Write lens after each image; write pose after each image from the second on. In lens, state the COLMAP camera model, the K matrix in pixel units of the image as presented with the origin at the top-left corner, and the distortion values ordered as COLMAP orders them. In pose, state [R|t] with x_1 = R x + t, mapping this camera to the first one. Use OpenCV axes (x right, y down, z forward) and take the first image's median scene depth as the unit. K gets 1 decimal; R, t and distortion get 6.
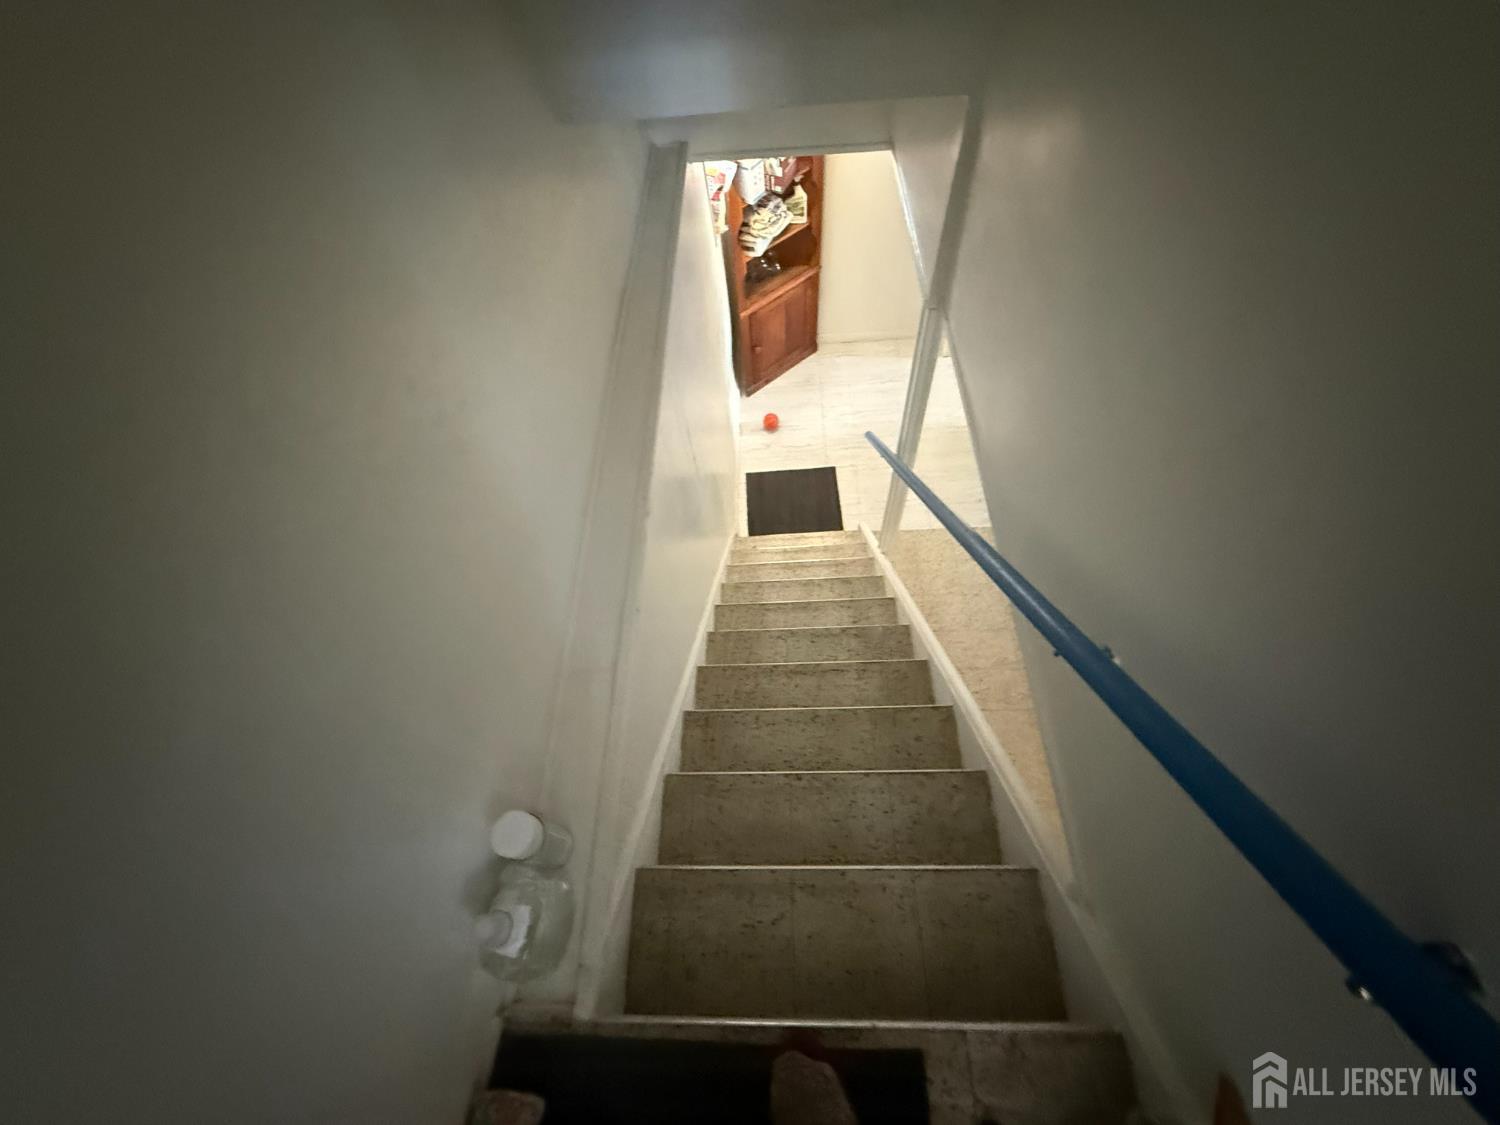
lens RADIAL K [[599.2, 0, 749.4], [0, 599.2, 564.8], [0, 0, 1]] dist [-0.001245, -0.000082]
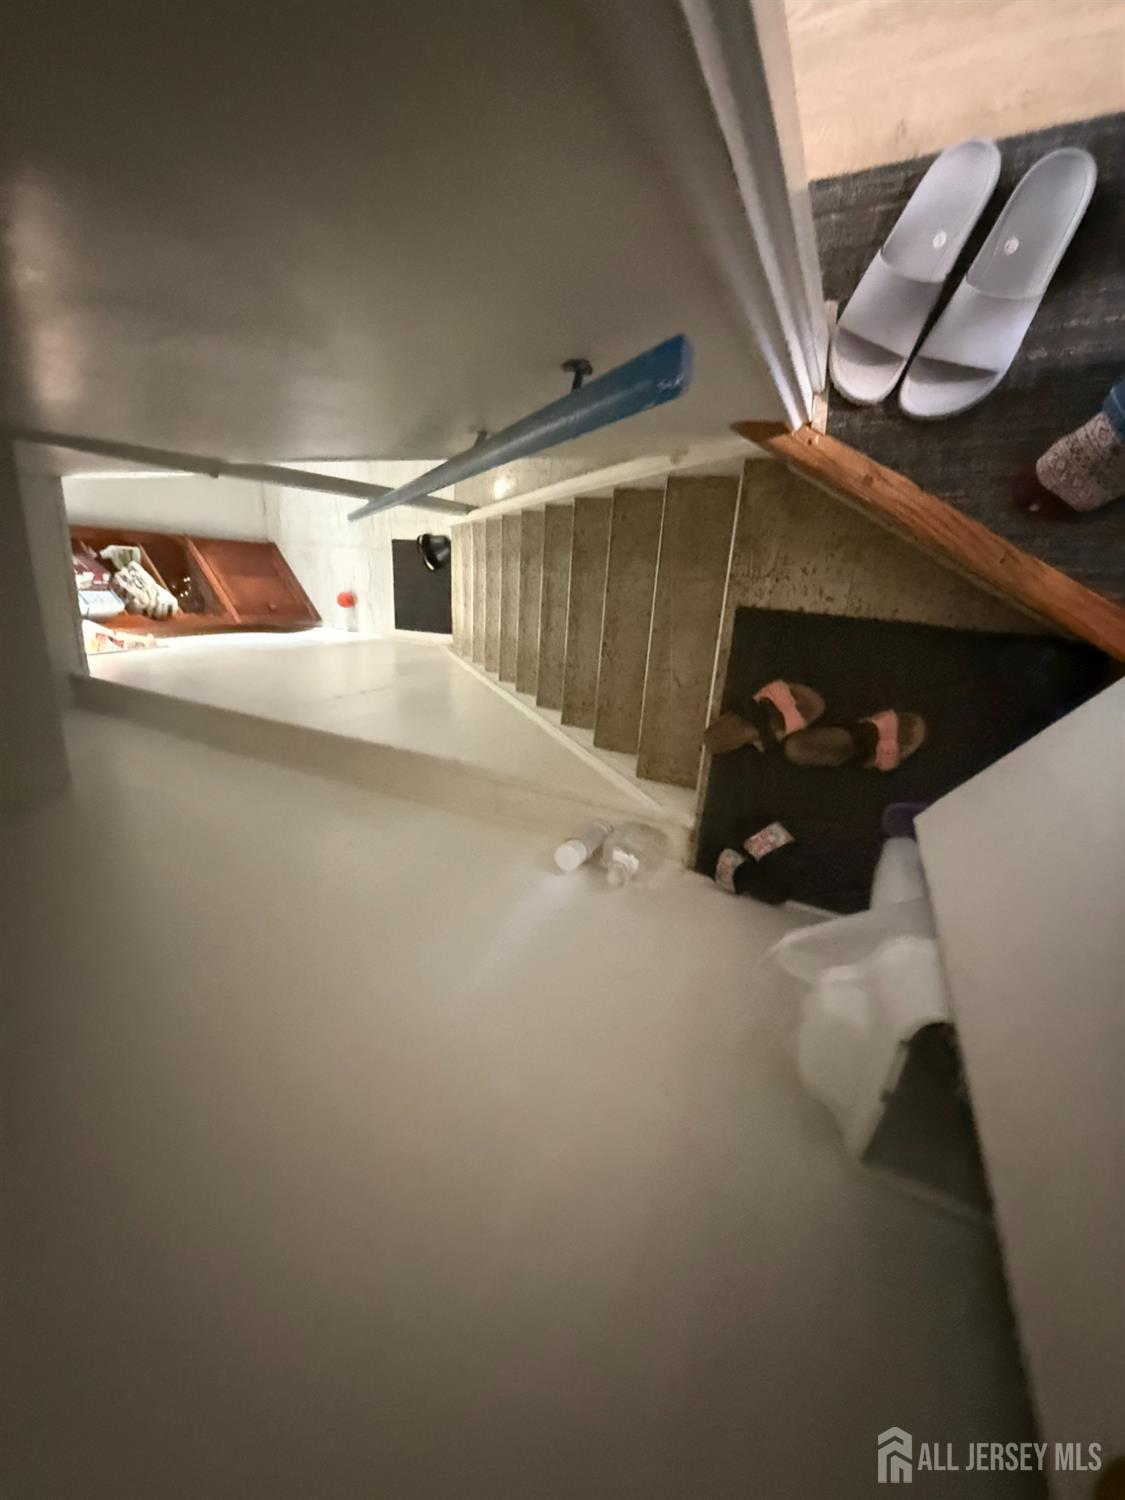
lens RADIAL K [[599.2, 0, 559.6], [0, 599.2, 750.5], [0, 0, 1]] dist [-0.001245, -0.000082]
pose [[0.088573, -0.971892, -0.218128, 0.050191], [0.993214, 0.069606, 0.093167, 0.058909], [-0.075365, -0.224900, 0.971463, -0.105023]]
